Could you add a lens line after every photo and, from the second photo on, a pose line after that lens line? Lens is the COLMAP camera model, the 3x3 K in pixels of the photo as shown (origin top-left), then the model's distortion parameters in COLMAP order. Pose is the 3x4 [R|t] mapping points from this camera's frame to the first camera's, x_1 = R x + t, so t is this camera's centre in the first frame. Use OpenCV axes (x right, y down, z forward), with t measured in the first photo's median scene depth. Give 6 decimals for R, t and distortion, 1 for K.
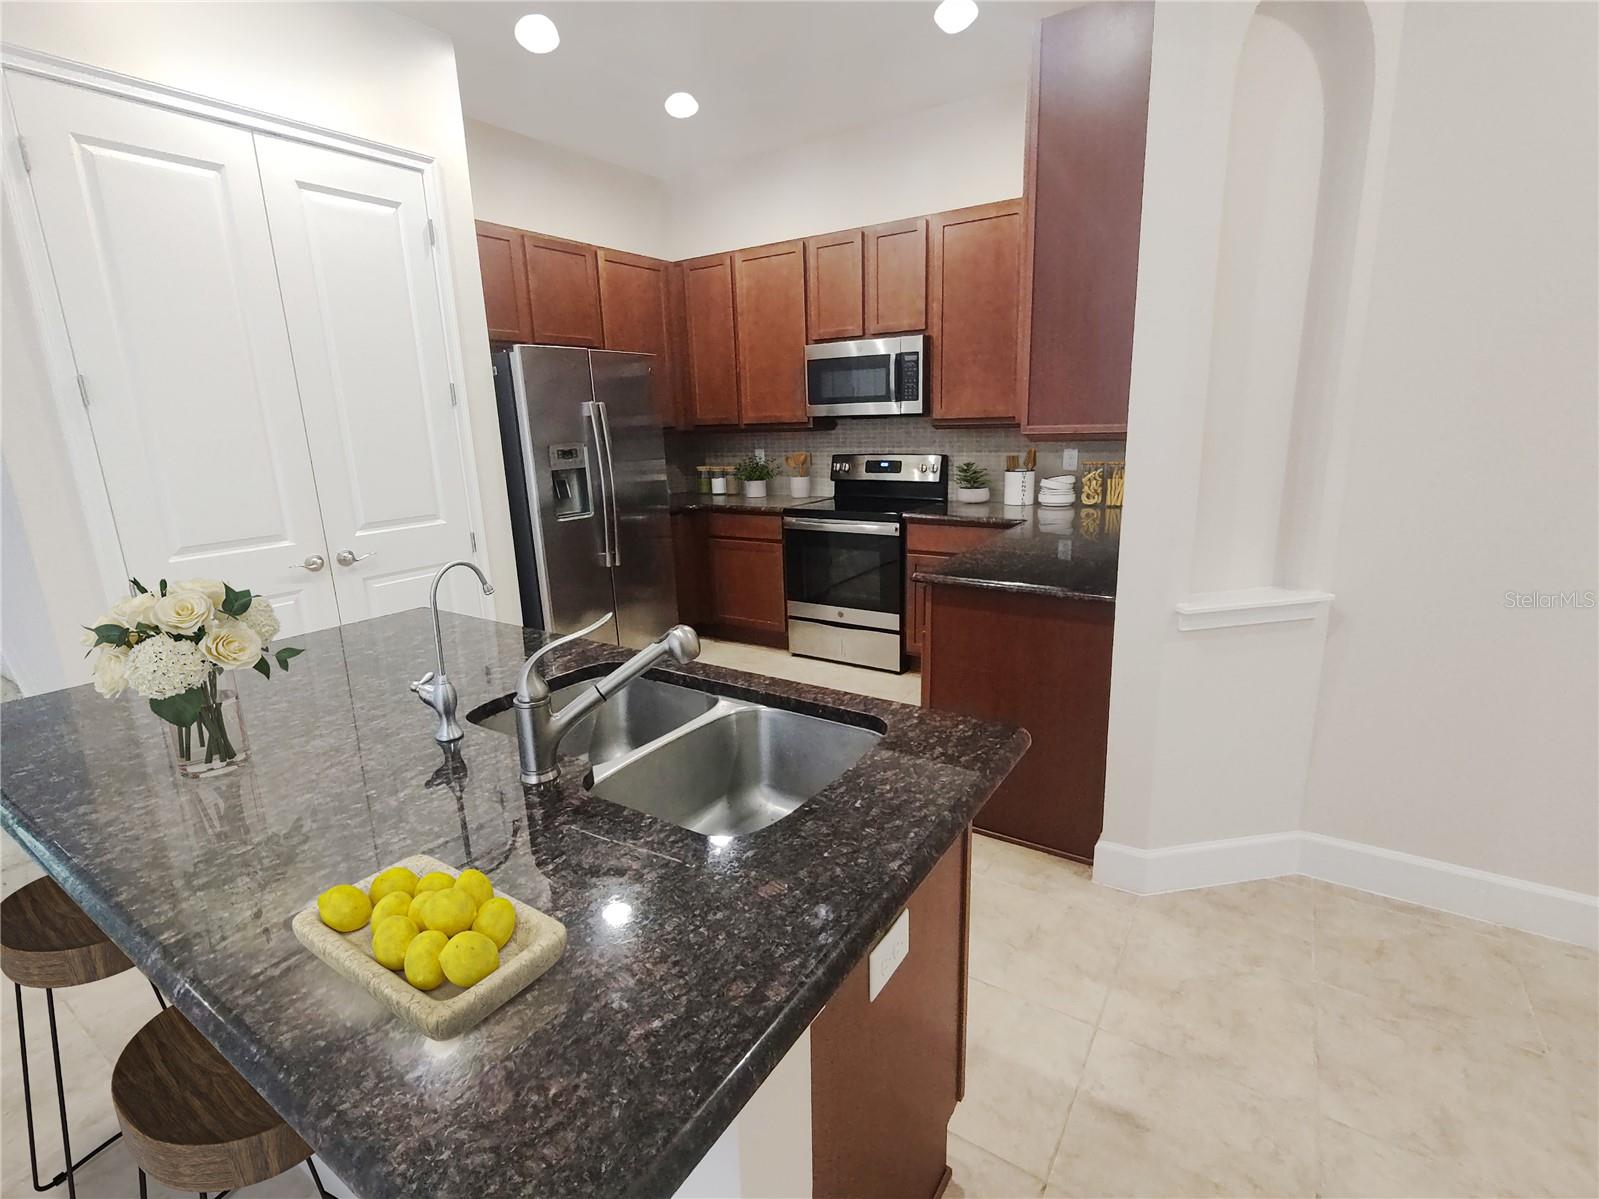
lens RADIAL K [[728.0, 0, 785.1], [0, 728.0, 594.7], [0, 0, 1]] dist [-0.005262, 0.000558]
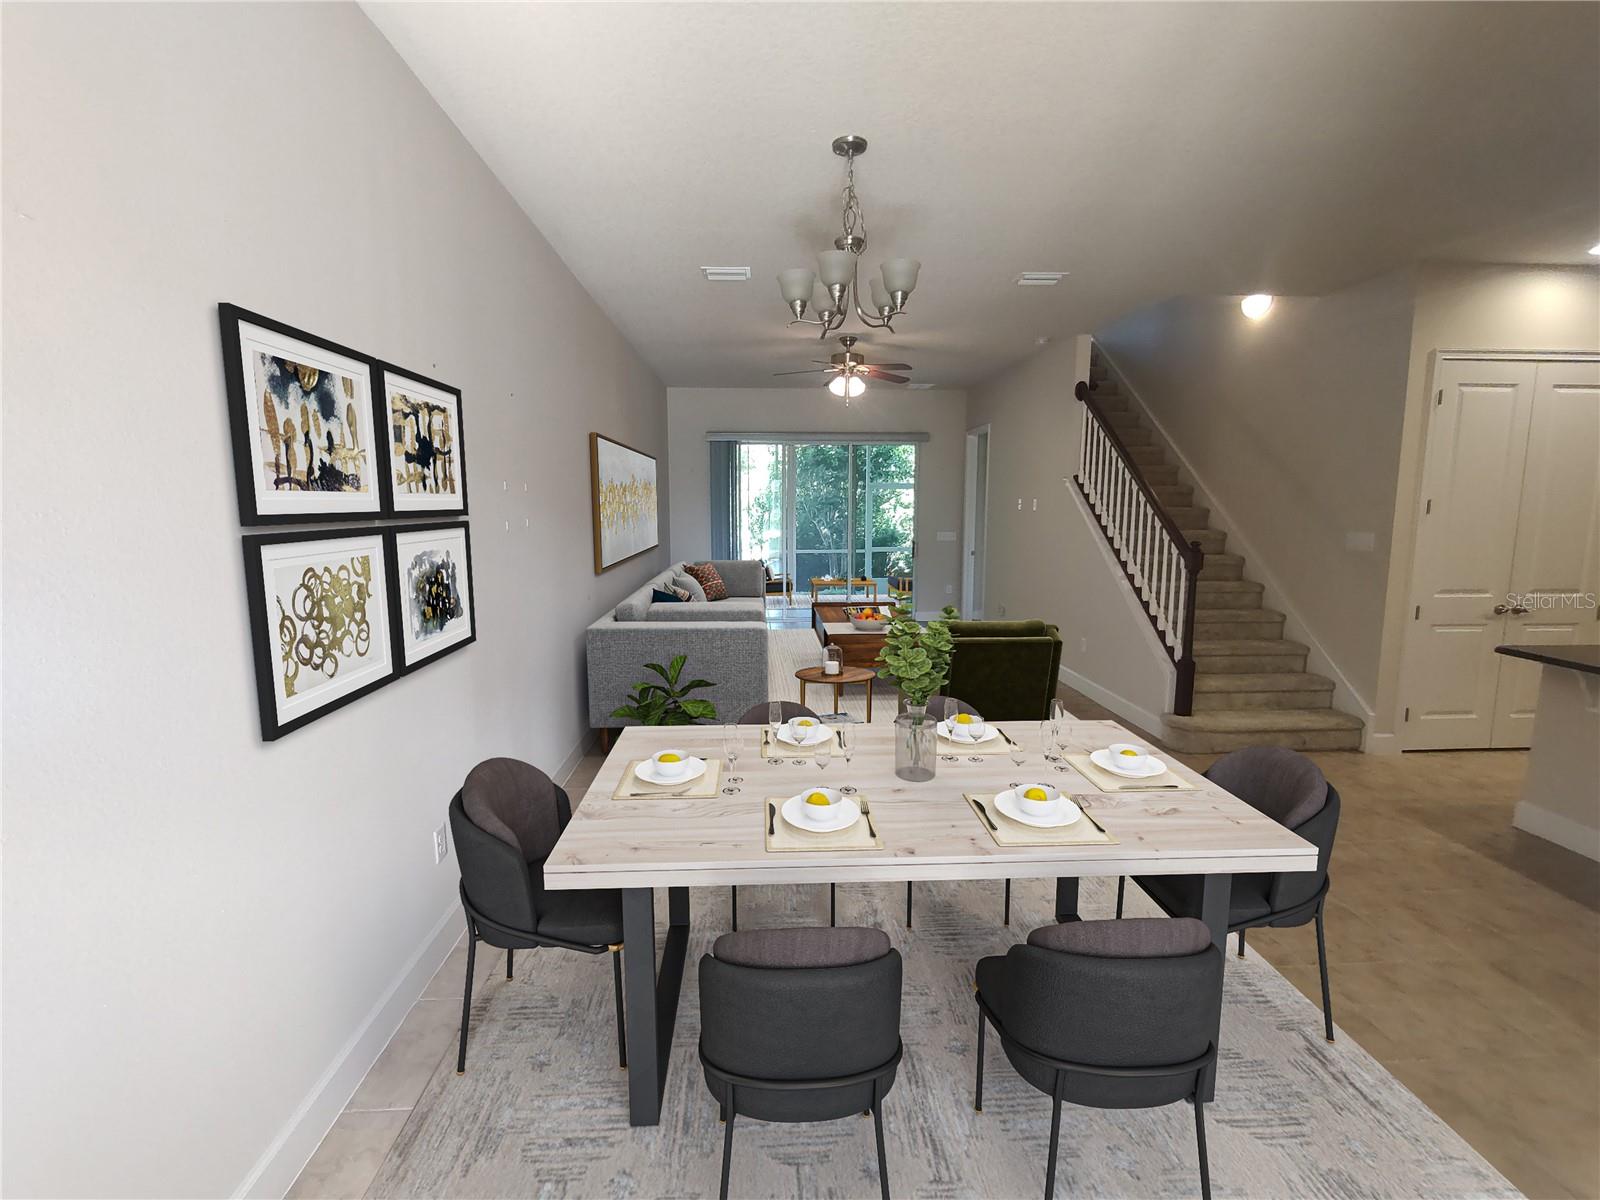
lens RADIAL K [[728.5, 0, 813.4], [0, 728.5, 597.7], [0, 0, 1]] dist [-0.005262, 0.000558]
pose [[0.618465, 0.135109, -0.774110, -0.249785], [-0.207630, 0.978196, 0.004846, 0.174673], [0.757885, 0.157731, 0.633033, -0.863763]]
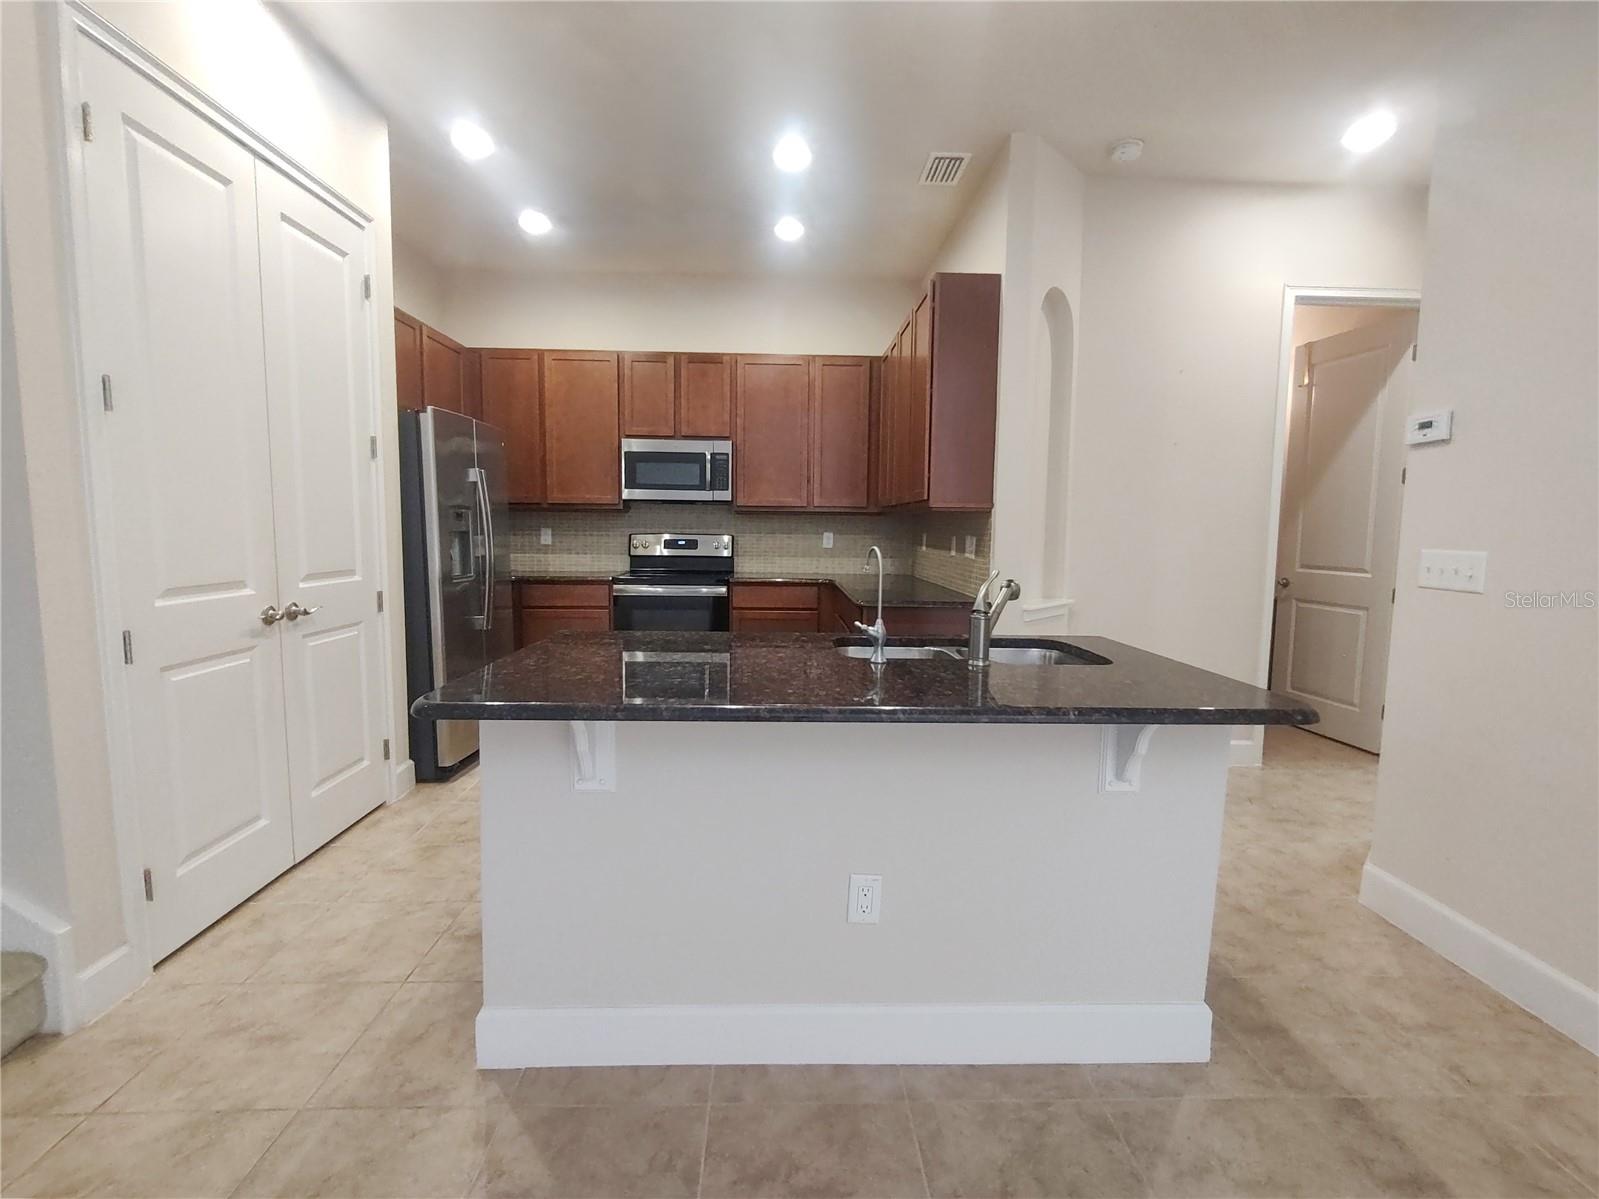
lens RADIAL K [[728.0, 0, 795.7], [0, 728.0, 593.6], [0, 0, 1]] dist [-0.005262, 0.000558]
pose [[0.805333, -0.012365, 0.592694, -0.474263], [0.101694, 0.987844, -0.117571, 0.070646], [-0.584036, 0.154957, 0.796800, -0.050636]]
